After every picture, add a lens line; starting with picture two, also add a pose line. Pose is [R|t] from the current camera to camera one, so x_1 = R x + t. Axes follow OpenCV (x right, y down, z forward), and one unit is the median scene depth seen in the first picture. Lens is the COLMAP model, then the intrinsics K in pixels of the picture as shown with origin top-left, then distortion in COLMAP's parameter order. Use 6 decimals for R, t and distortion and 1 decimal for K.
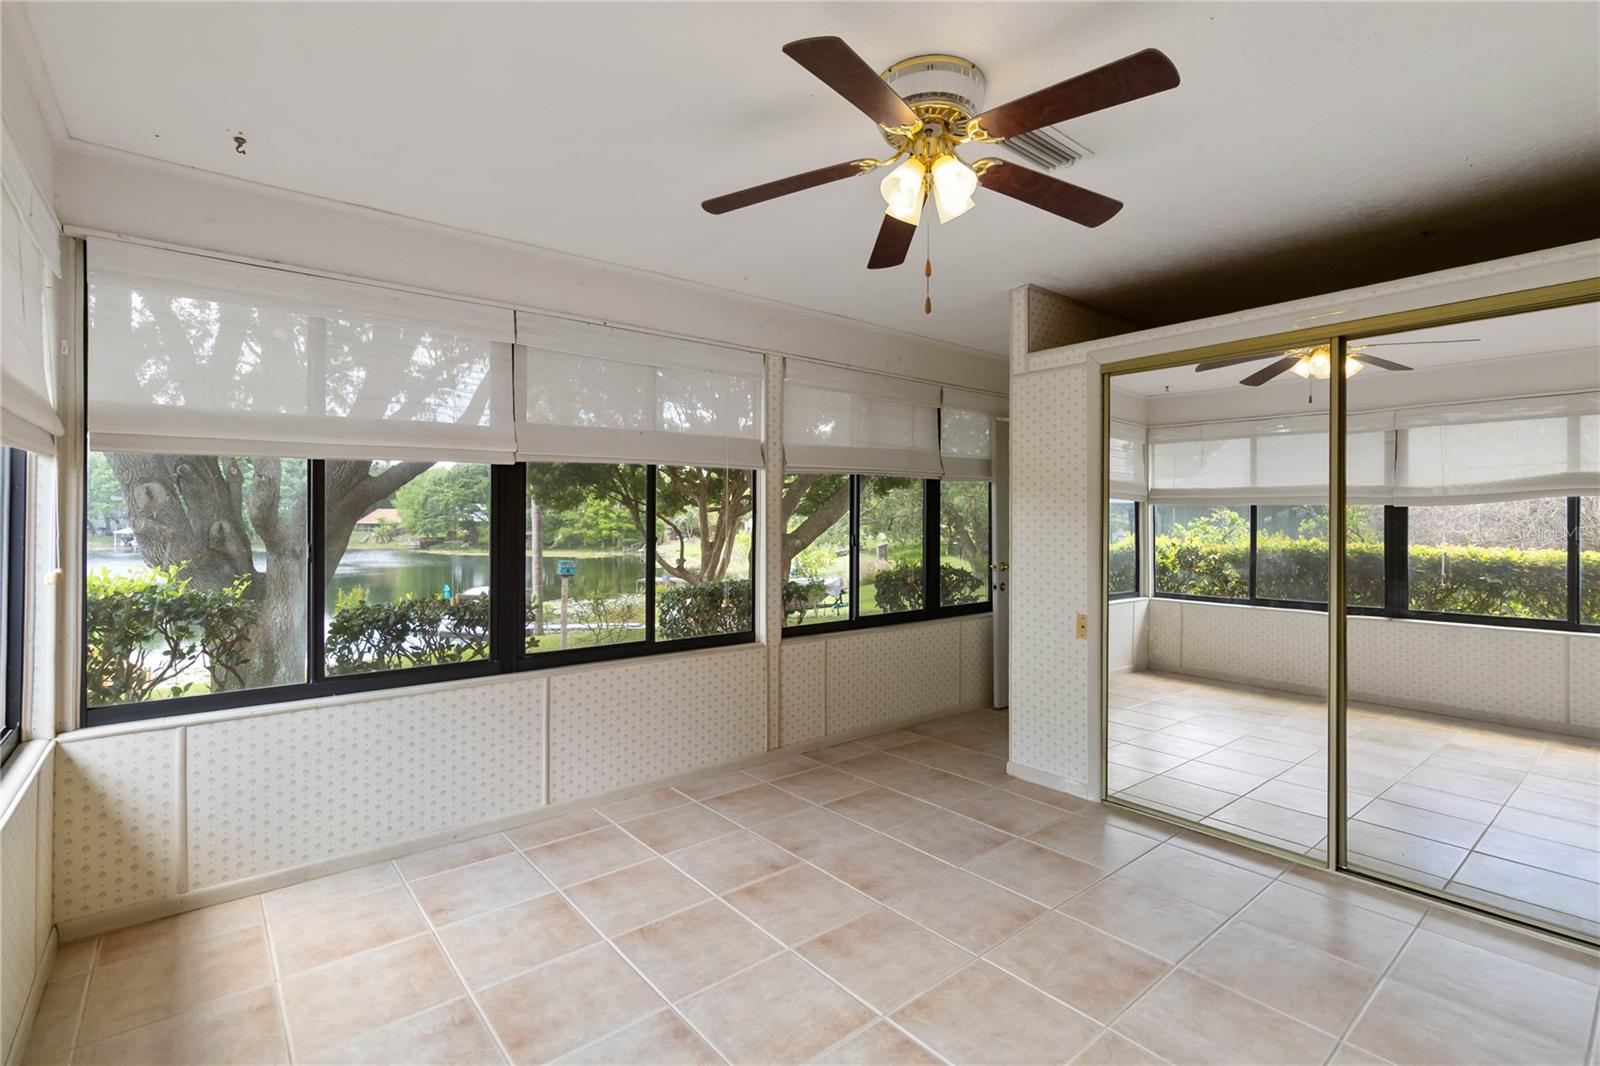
lens RADIAL K [[743.4, 0, 804.5], [0, 743.4, 522.4], [0, 0, 1]] dist [0.001153, -0.001686]
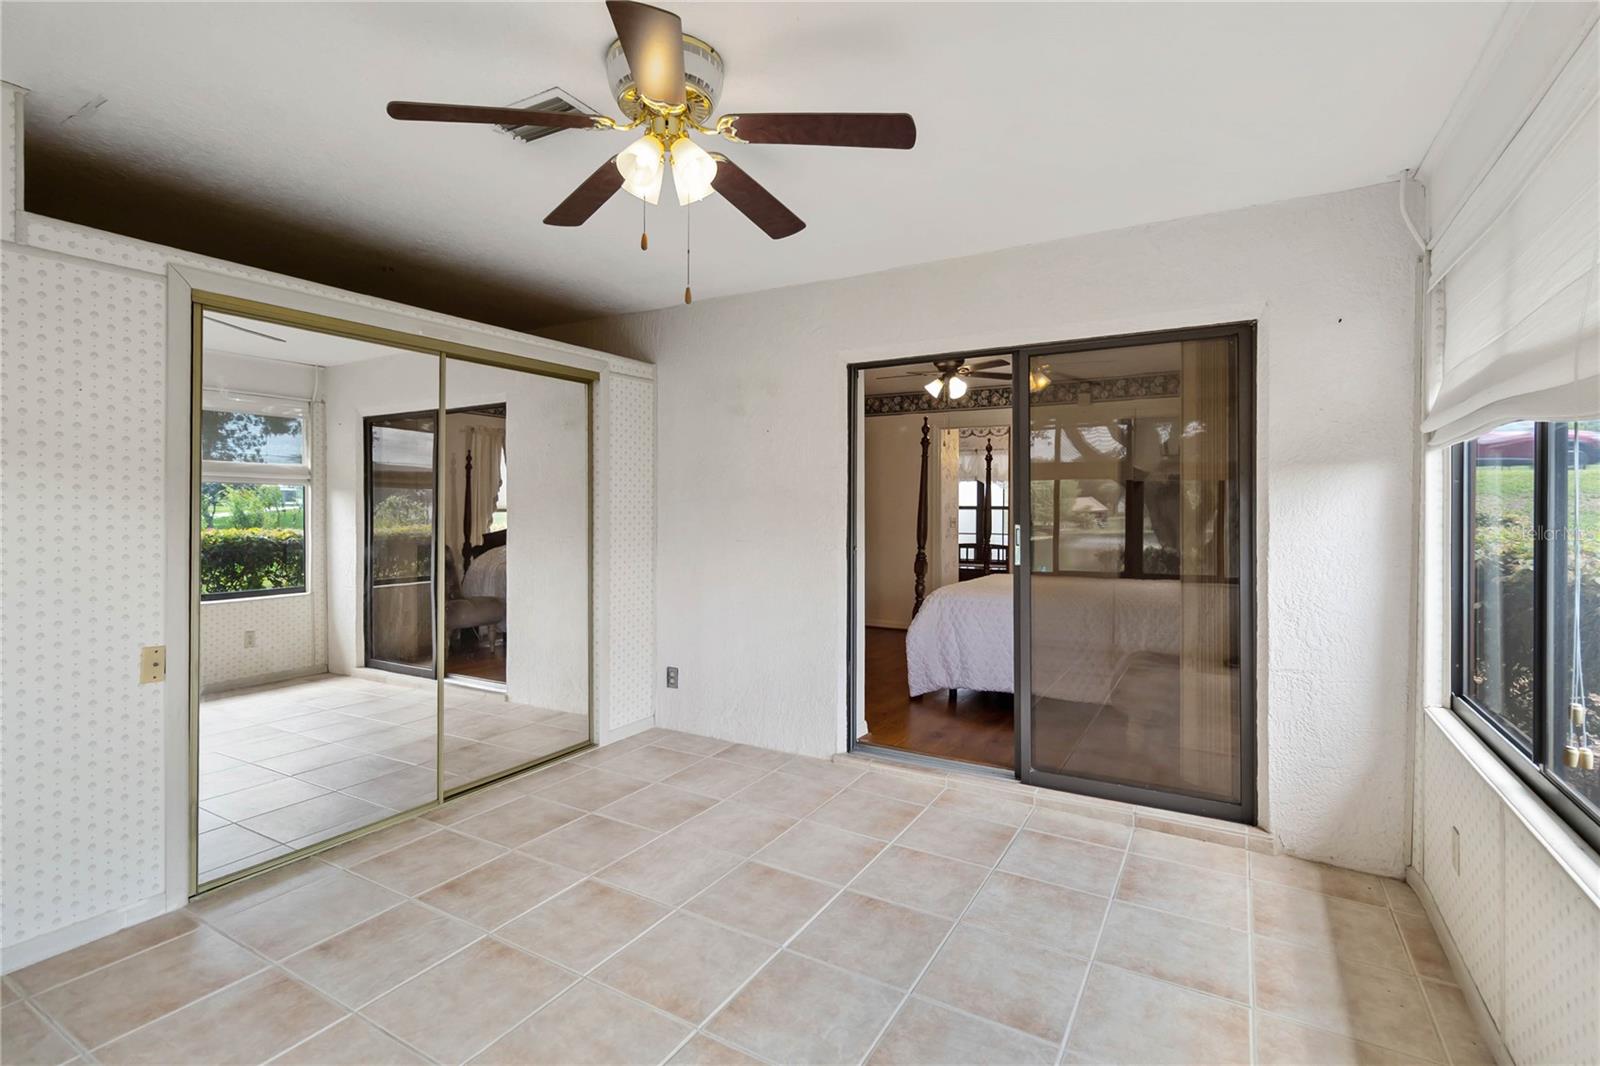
lens RADIAL K [[743.4, 0, 825.9], [0, 743.4, 507.9], [0, 0, 1]] dist [0.001153, -0.001686]
pose [[-0.364291, -0.004247, 0.931275, -0.572465], [-0.000244, 0.999990, 0.004465, -0.006377], [-0.931285, 0.001399, -0.364289, 0.813585]]
